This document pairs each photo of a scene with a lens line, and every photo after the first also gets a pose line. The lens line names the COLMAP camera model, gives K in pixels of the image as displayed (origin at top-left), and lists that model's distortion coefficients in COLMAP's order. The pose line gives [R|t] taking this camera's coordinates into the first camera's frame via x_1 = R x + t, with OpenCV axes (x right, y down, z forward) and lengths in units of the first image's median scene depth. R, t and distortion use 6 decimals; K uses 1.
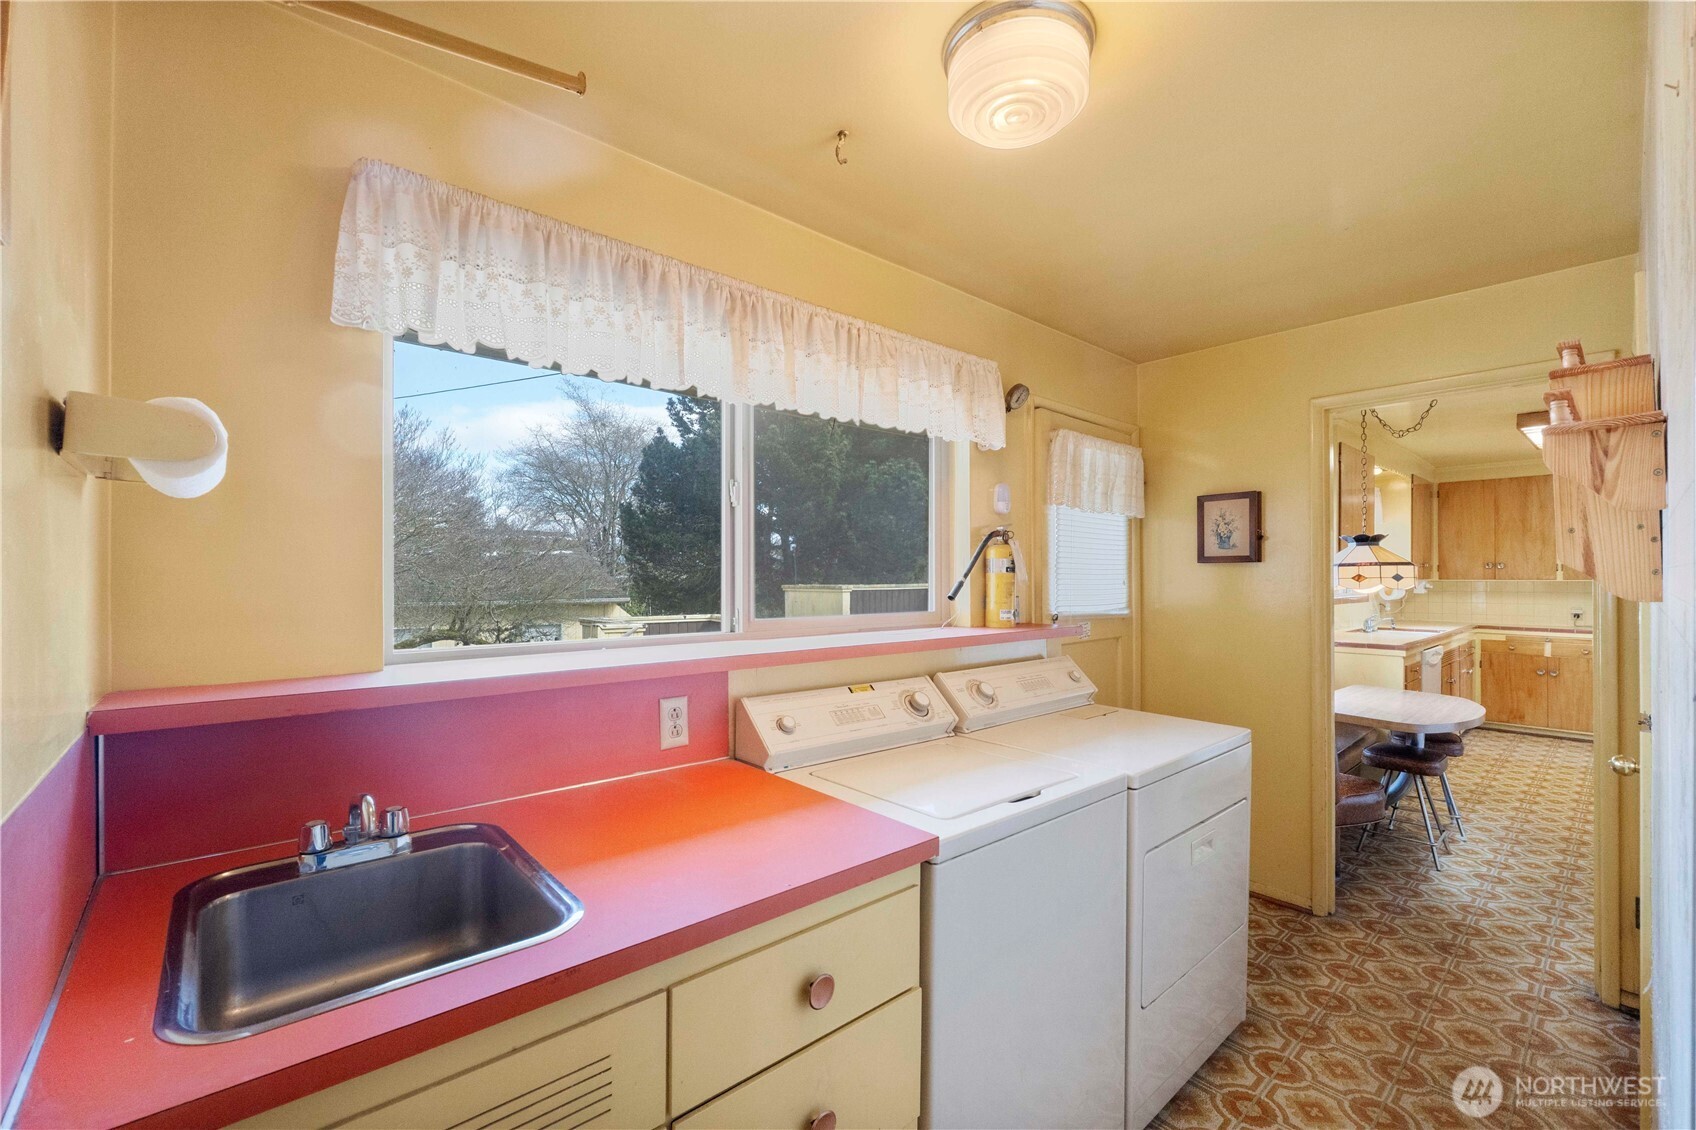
lens RADIAL K [[708.4, 0, 846.7], [0, 708.4, 578.7], [0, 0, 1]] dist [-0.010551, -0.000609]
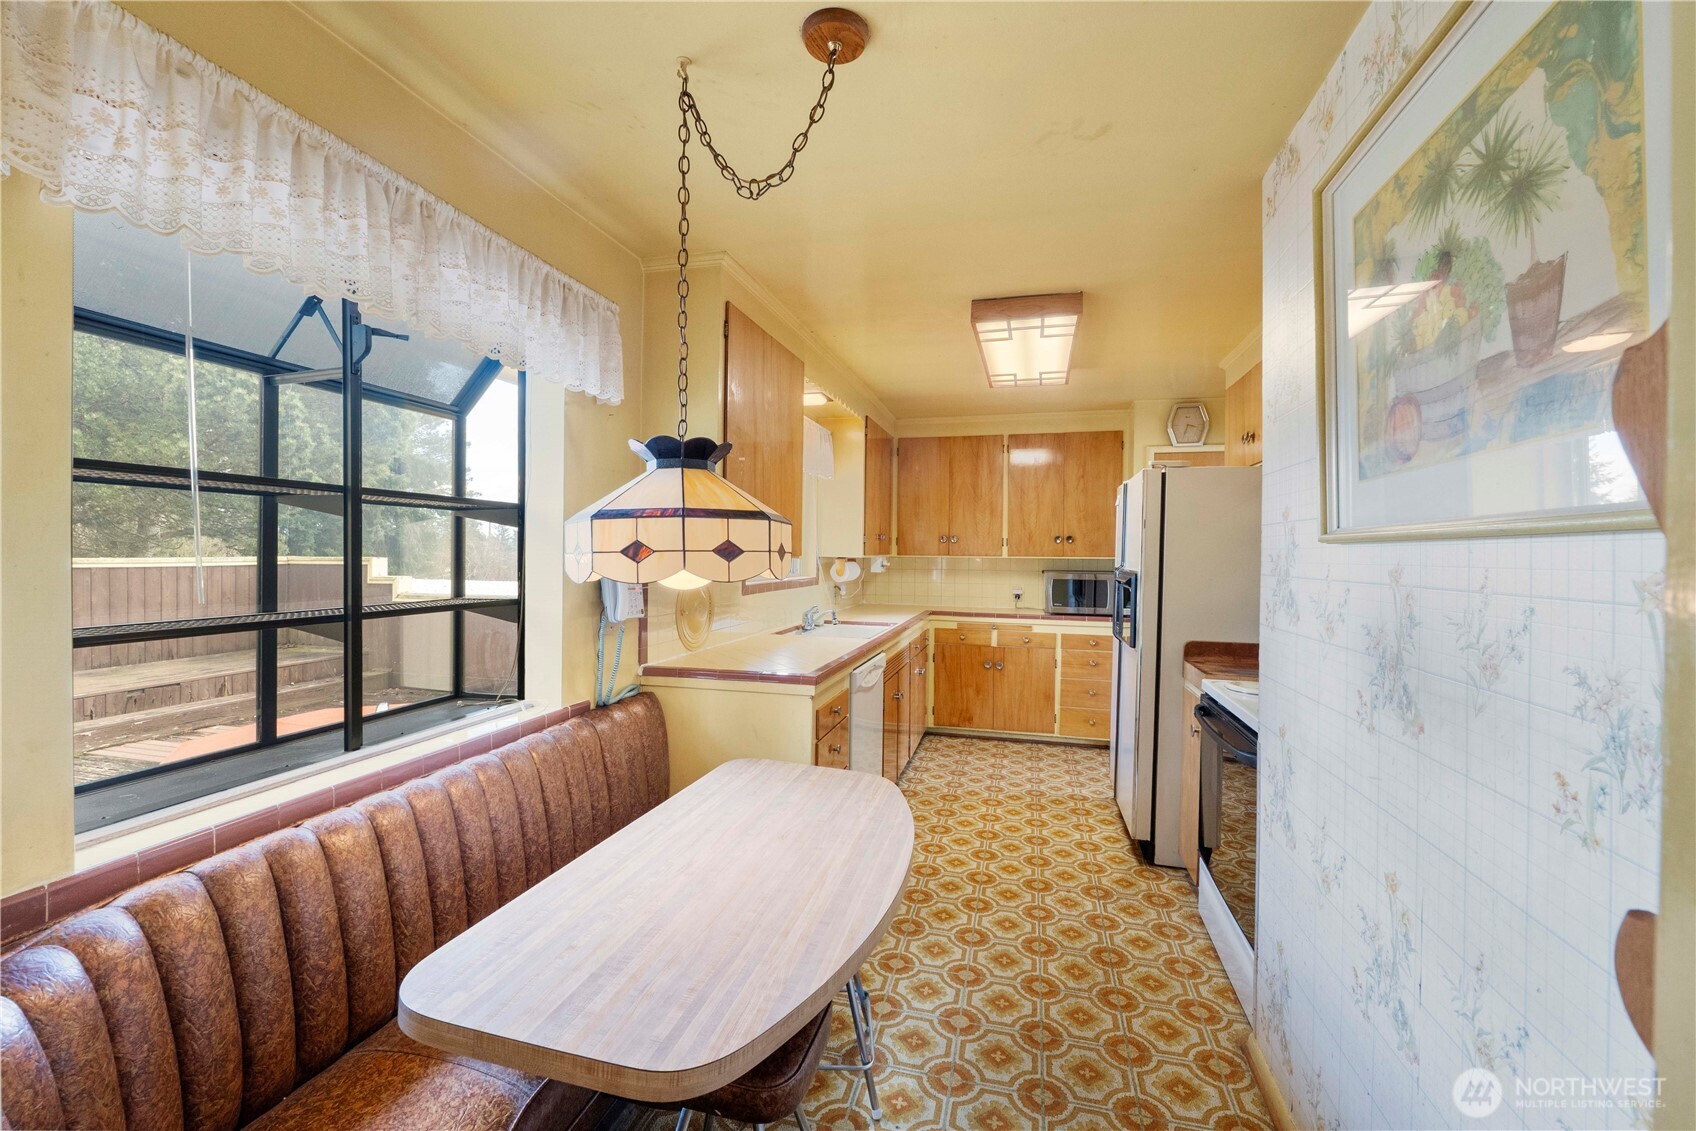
lens RADIAL K [[708.4, 0, 853.4], [0, 708.4, 561.6], [0, 0, 1]] dist [-0.010551, -0.000609]
pose [[0.824284, 0.002407, 0.566172, 0.384226], [-0.011215, 0.999864, 0.012077, -0.000744], [-0.566066, -0.016305, 0.824199, 0.401628]]
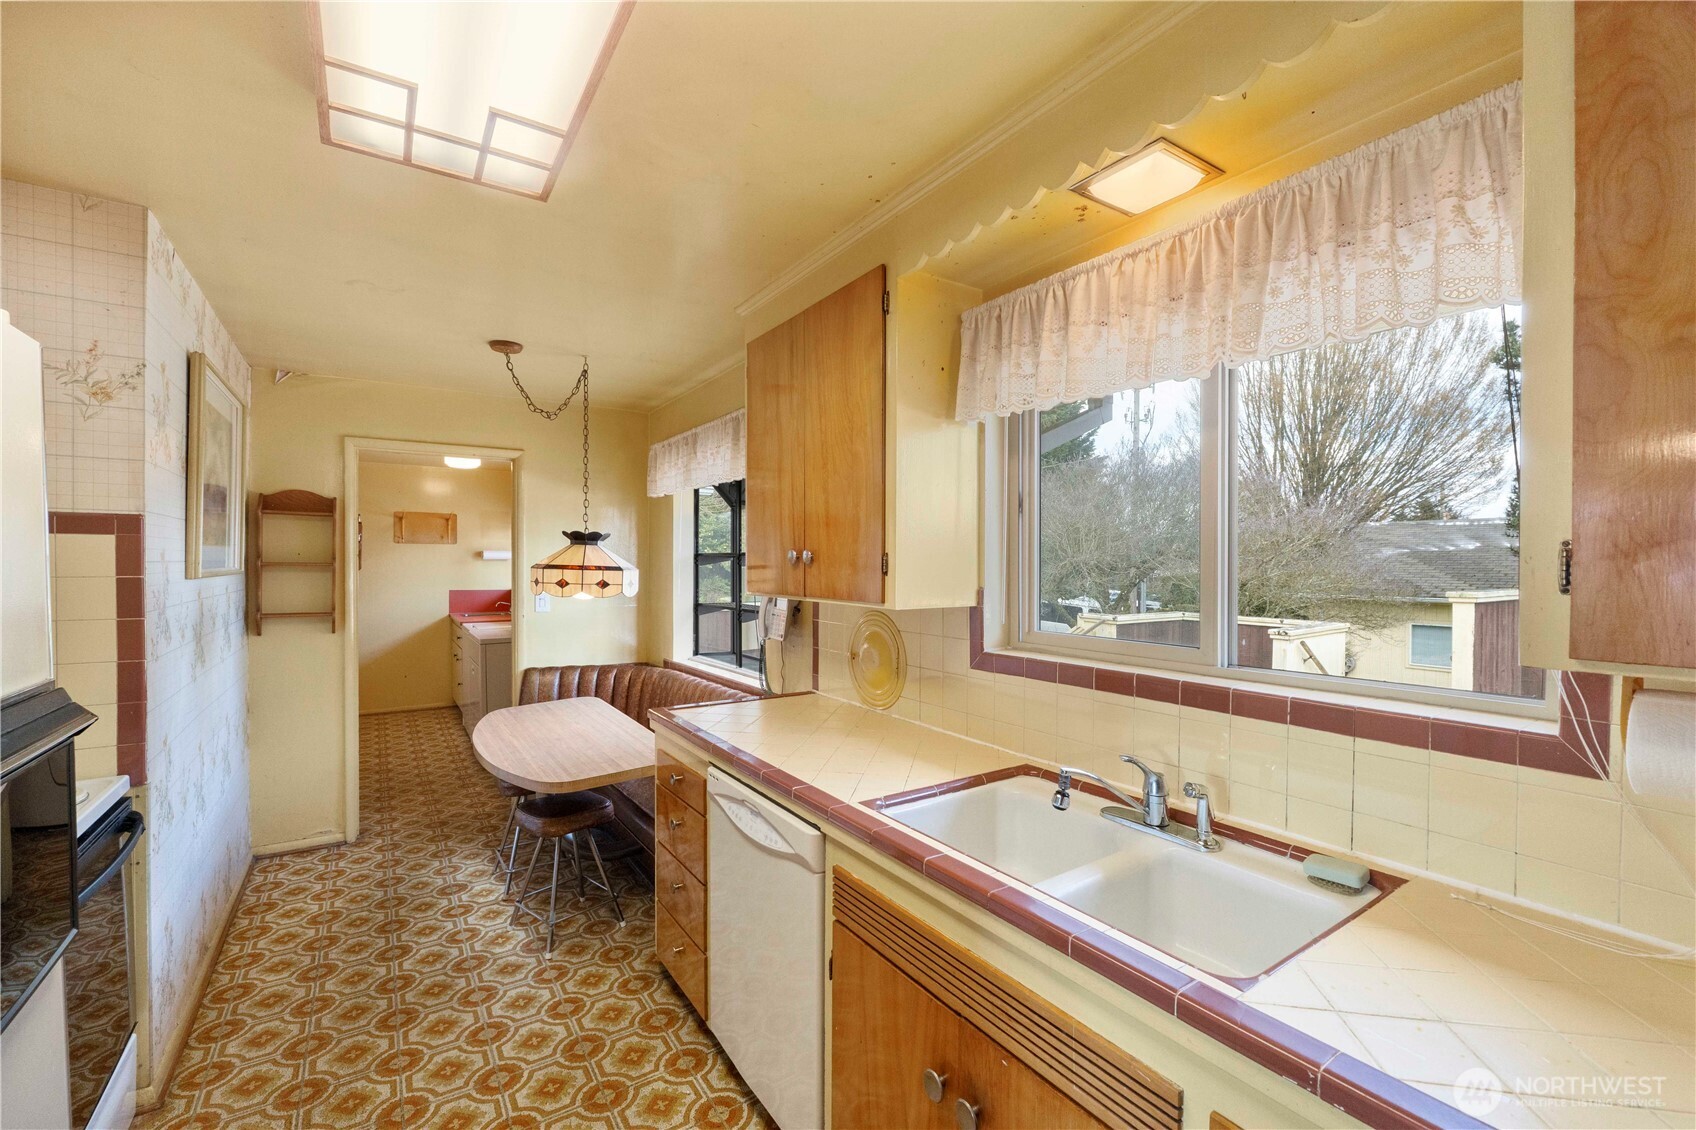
lens RADIAL K [[708.4, 0, 857.1], [0, 708.4, 572.9], [0, 0, 1]] dist [-0.010551, -0.000609]
pose [[-0.125050, 0.009777, -0.992102, 1.013462], [0.000013, 0.999951, 0.009853, -0.014700], [0.992150, 0.001219, -0.125045, 0.936441]]
